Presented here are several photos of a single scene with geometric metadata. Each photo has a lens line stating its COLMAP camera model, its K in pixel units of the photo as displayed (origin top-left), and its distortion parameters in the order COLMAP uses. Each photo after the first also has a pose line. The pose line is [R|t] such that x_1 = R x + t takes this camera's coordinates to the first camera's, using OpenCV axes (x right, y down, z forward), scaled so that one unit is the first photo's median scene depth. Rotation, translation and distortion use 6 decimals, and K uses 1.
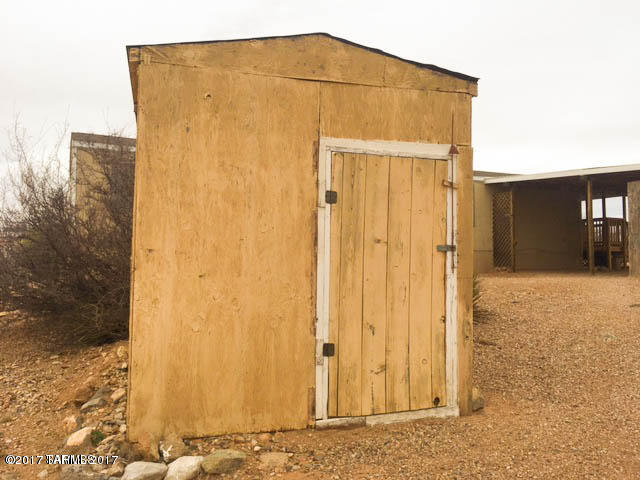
lens RADIAL K [[544.3, 0, 317.7], [0, 544.3, 237.4], [0, 0, 1]] dist [0.072338, -0.089599]
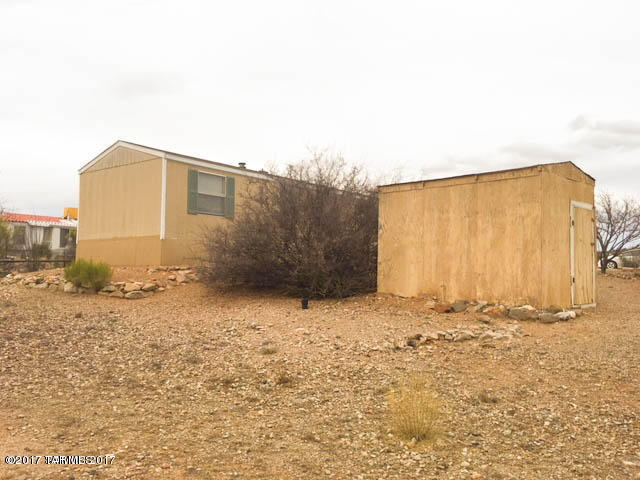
lens RADIAL K [[544.3, 0, 319.7], [0, 544.3, 239.4], [0, 0, 1]] dist [0.072338, -0.089599]
pose [[0.891846, 0.035344, 0.450955, -2.282992], [-0.030319, 0.999372, -0.018365, 0.091797], [-0.451321, 0.002706, 0.892357, -0.836926]]
